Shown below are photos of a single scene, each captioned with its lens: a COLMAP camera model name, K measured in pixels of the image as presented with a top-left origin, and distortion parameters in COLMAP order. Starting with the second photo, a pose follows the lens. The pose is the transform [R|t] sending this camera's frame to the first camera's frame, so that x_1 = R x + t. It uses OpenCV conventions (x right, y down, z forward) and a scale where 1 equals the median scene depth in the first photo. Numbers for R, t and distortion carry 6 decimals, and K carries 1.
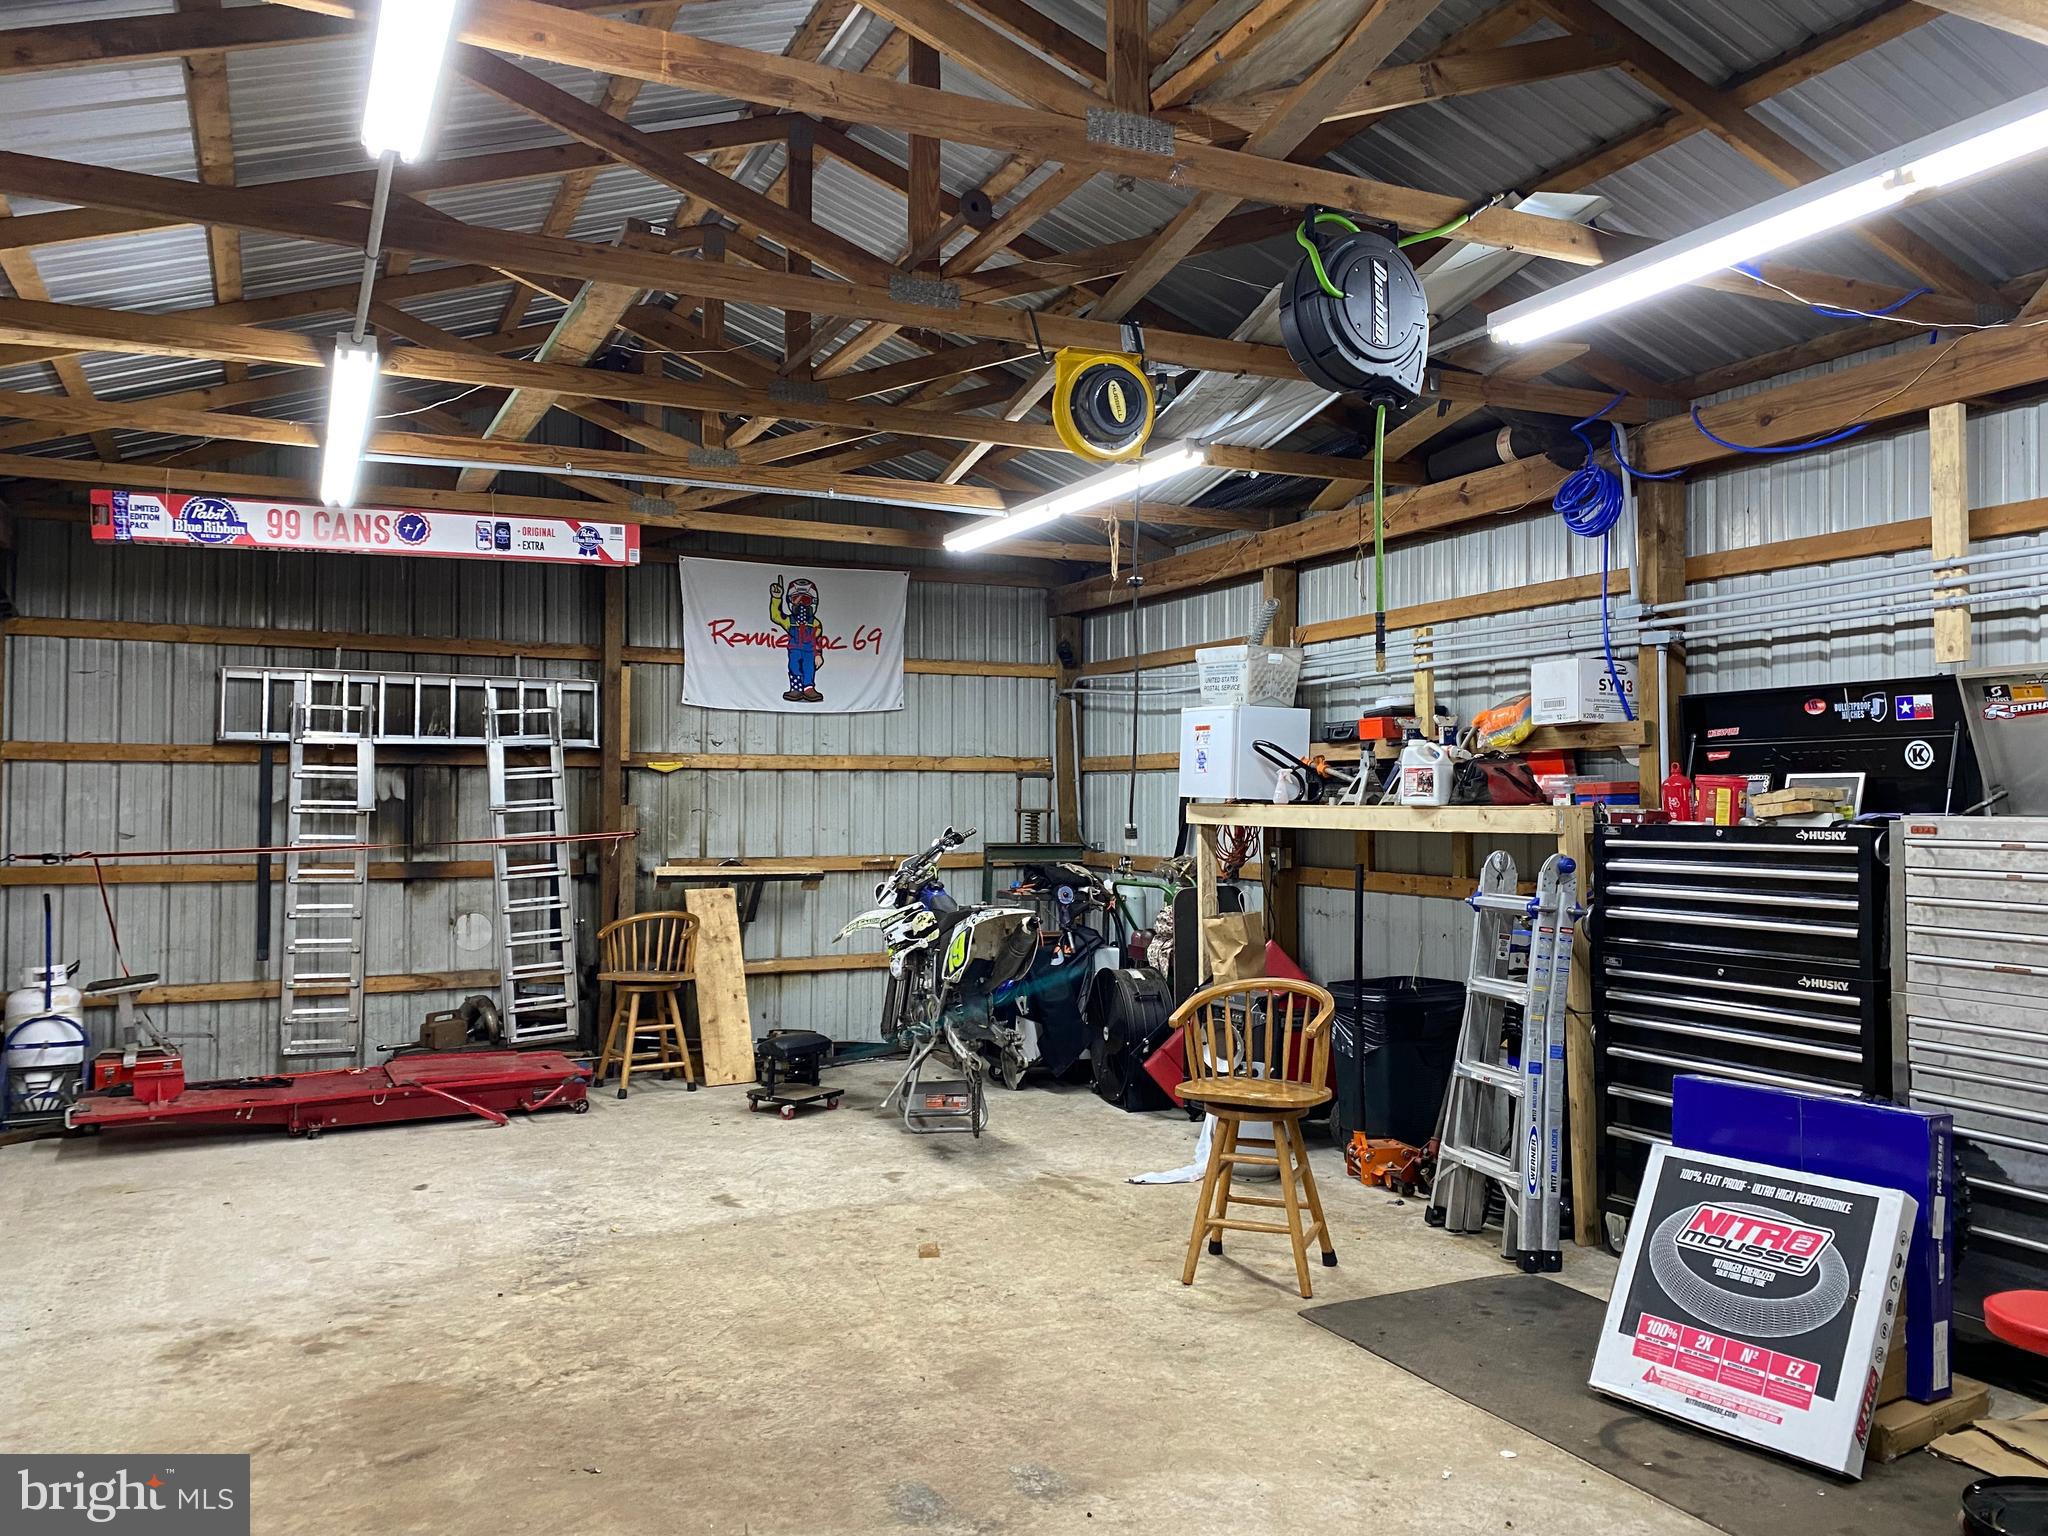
lens RADIAL K [[1565.1, 0, 1015.2], [0, 1565.1, 762.2], [0, 0, 1]] dist [0.018152, 0.004107]
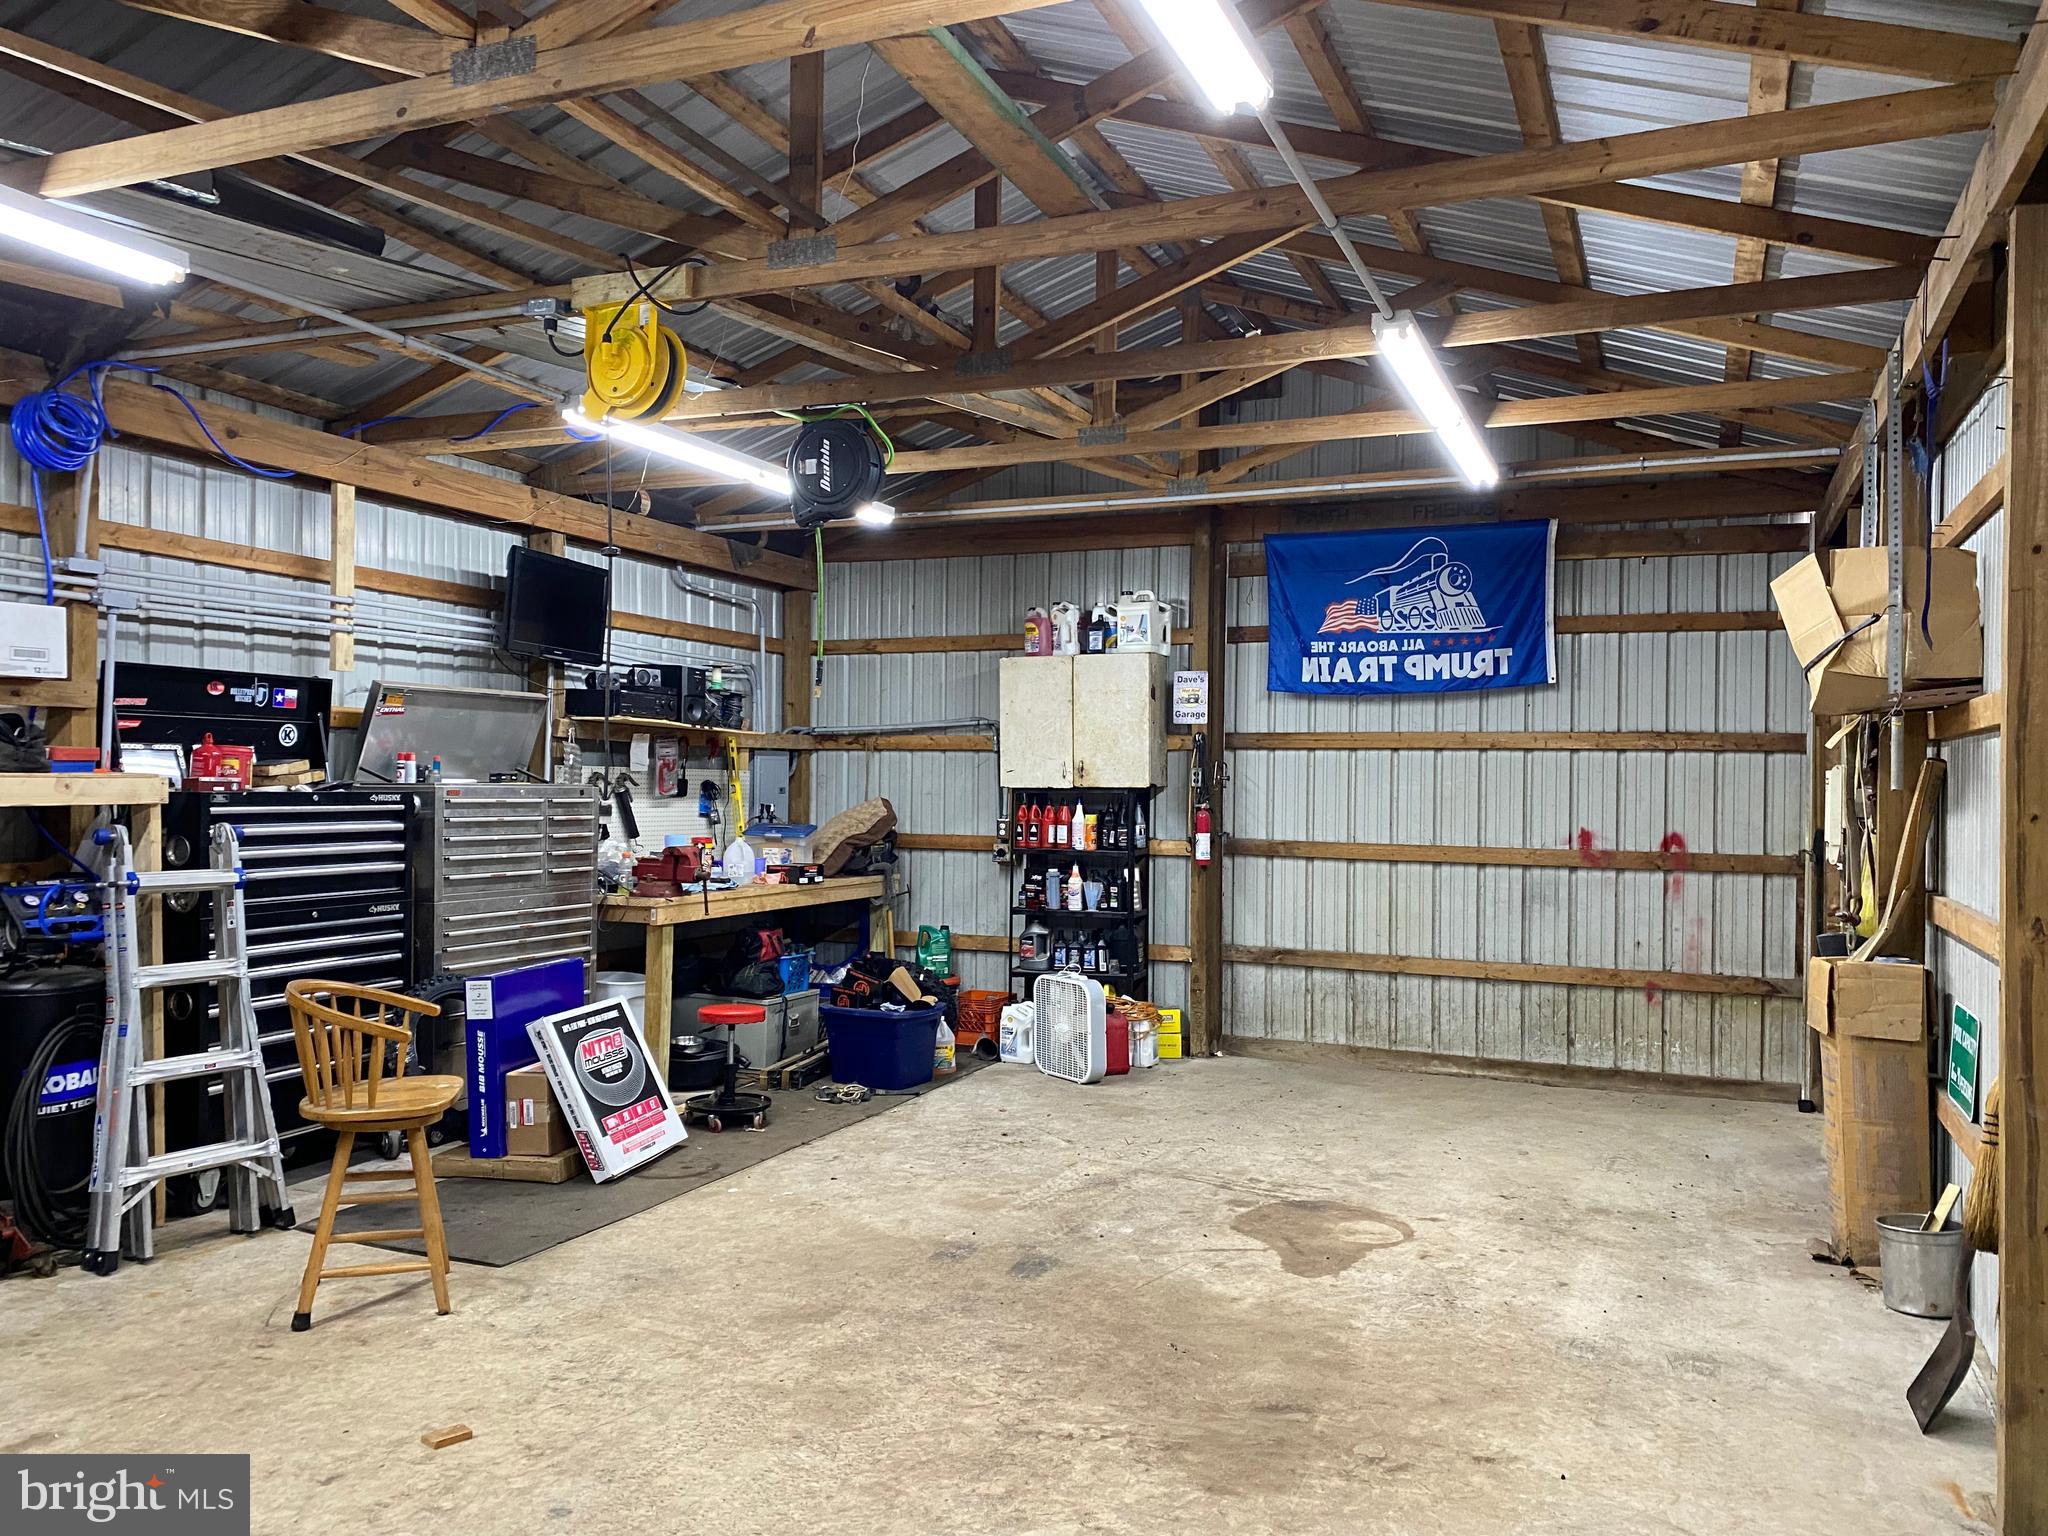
lens RADIAL K [[1565.1, 0, 1017.0], [0, 1565.1, 779.2], [0, 0, 1]] dist [0.018152, 0.004107]
pose [[-0.665711, -0.010197, 0.746140, -0.868714], [-0.034475, 0.999259, -0.017102, 0.036354], [-0.745412, -0.037108, -0.665570, 1.534446]]
